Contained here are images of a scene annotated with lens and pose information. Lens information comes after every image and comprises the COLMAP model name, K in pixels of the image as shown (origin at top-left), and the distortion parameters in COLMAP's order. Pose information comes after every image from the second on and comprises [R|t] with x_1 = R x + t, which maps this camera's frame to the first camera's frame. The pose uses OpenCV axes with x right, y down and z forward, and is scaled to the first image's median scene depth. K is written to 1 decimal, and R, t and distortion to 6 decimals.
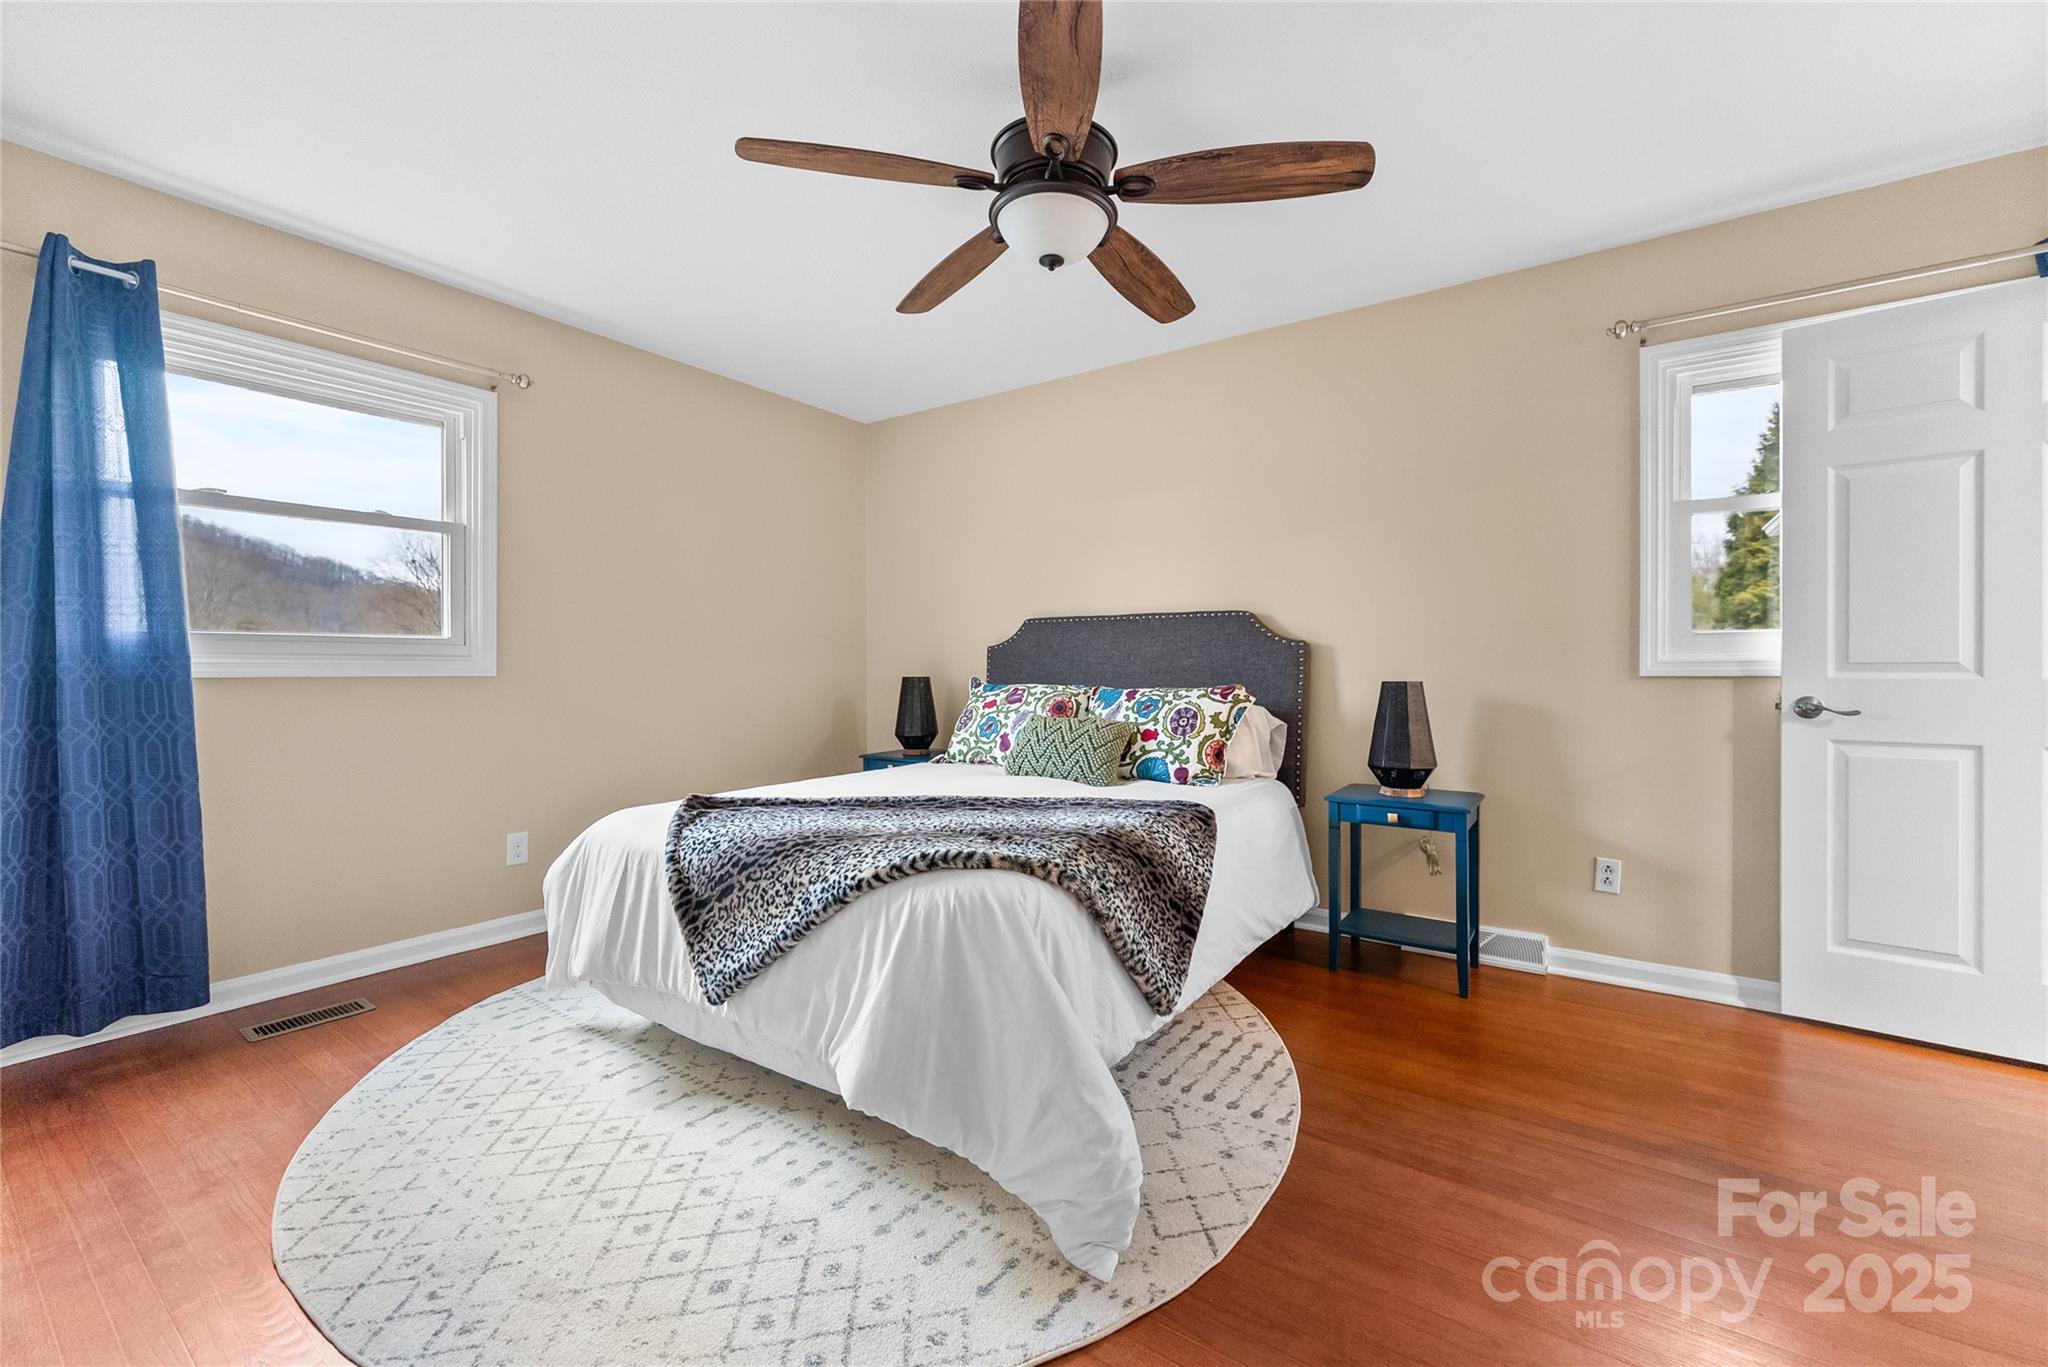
lens RADIAL K [[829.2, 0, 1027.3], [0, 829.2, 677.3], [0, 0, 1]] dist [0.001131, 0.000177]
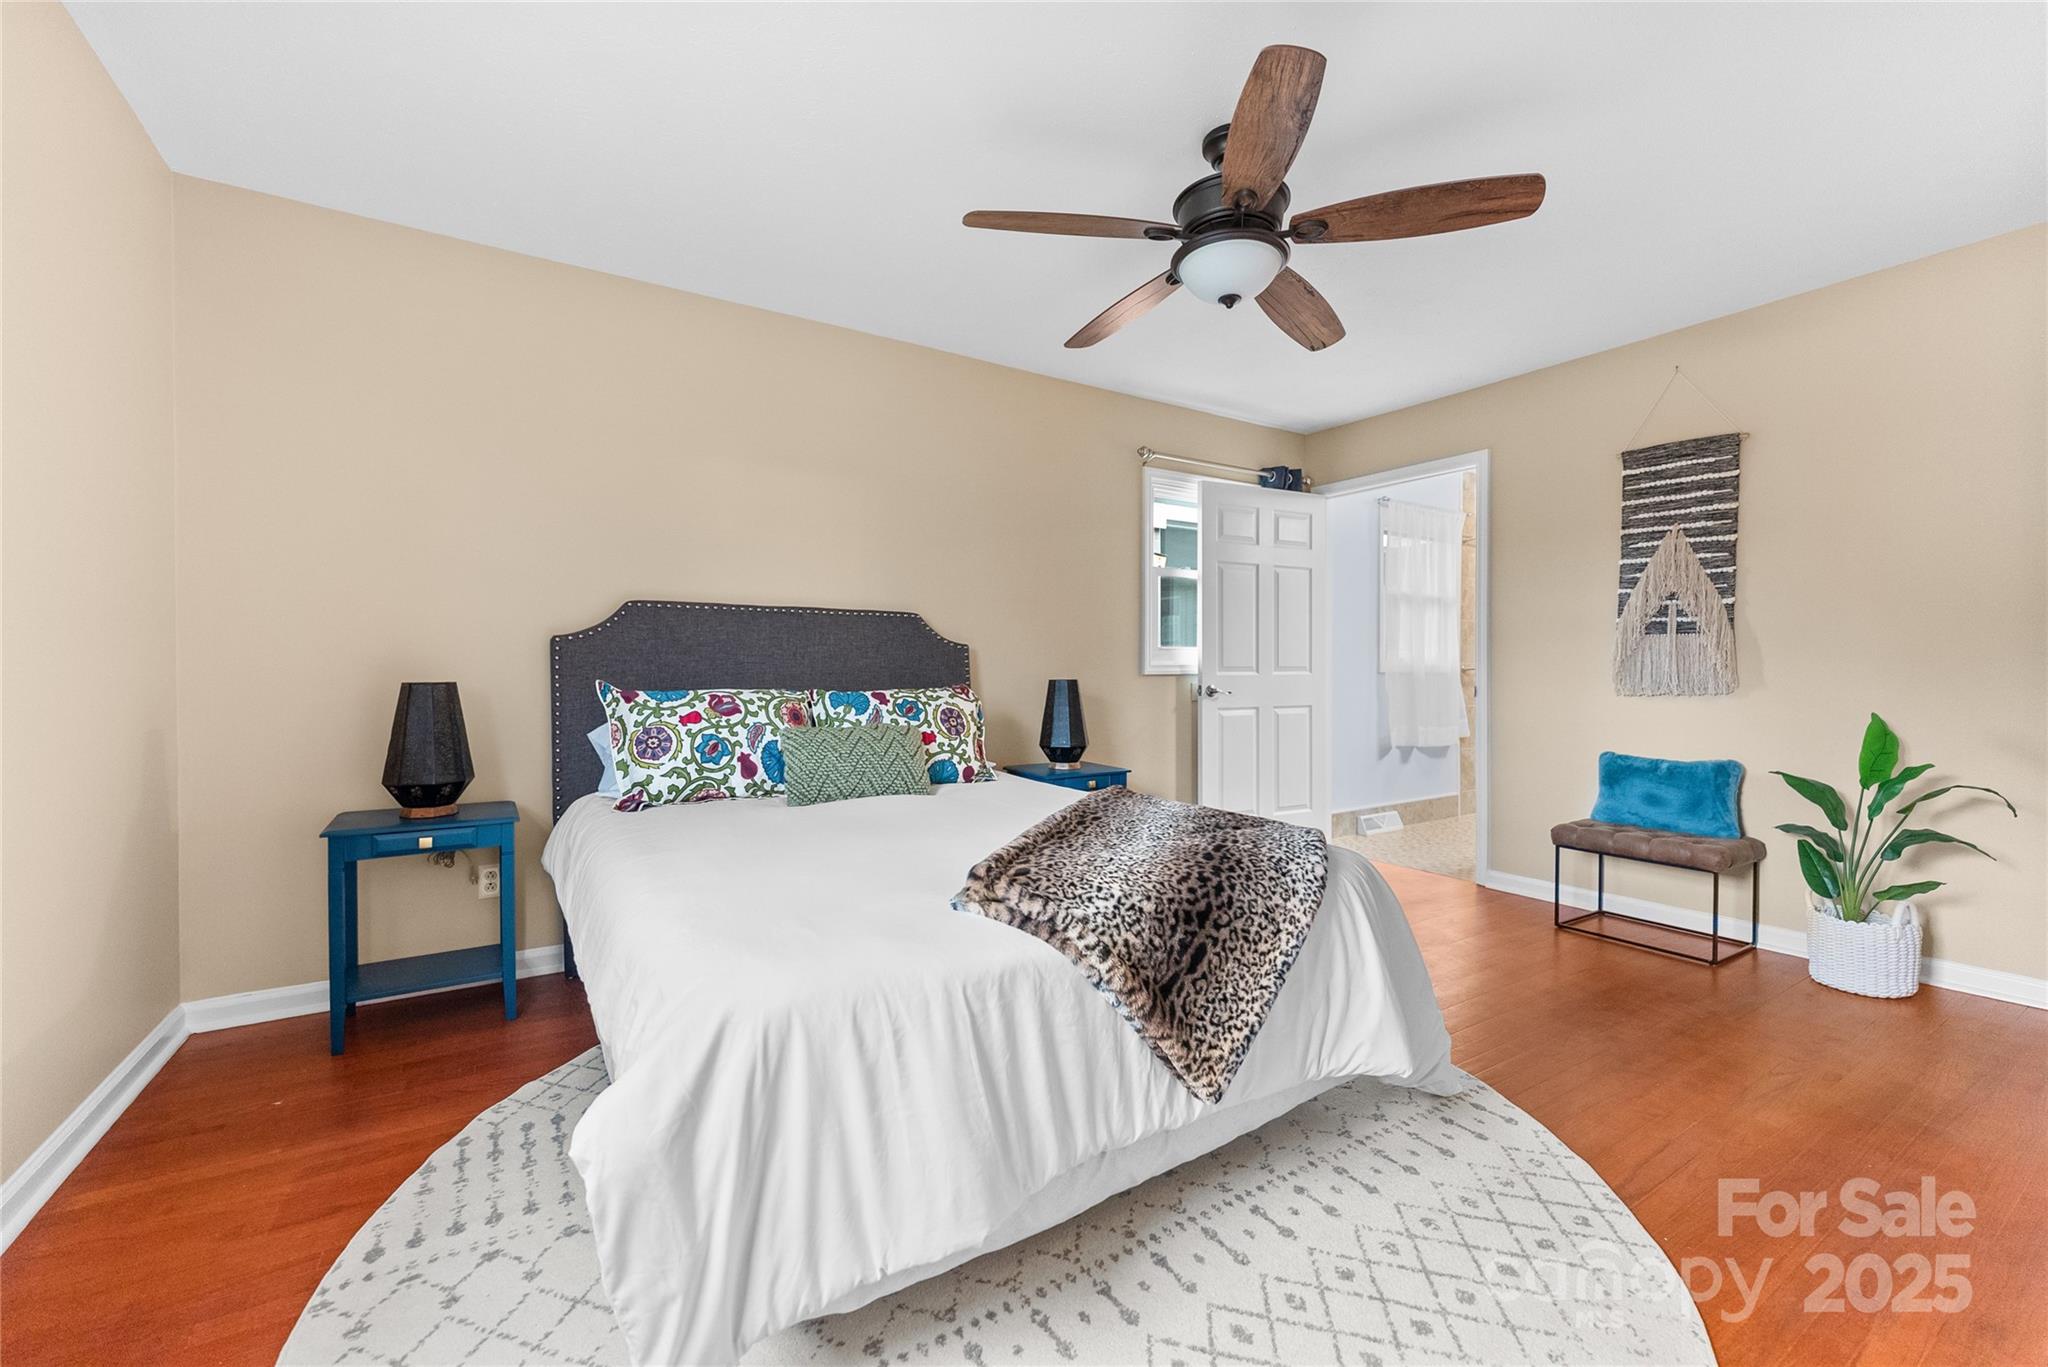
lens RADIAL K [[829.2, 0, 1034.3], [0, 829.2, 677.5], [0, 0, 1]] dist [0.001131, 0.000177]
pose [[0.379751, -0.007749, 0.925056, -0.885198], [0.009194, 0.999947, 0.004601, -0.004835], [-0.925043, 0.006758, 0.379802, 0.659170]]
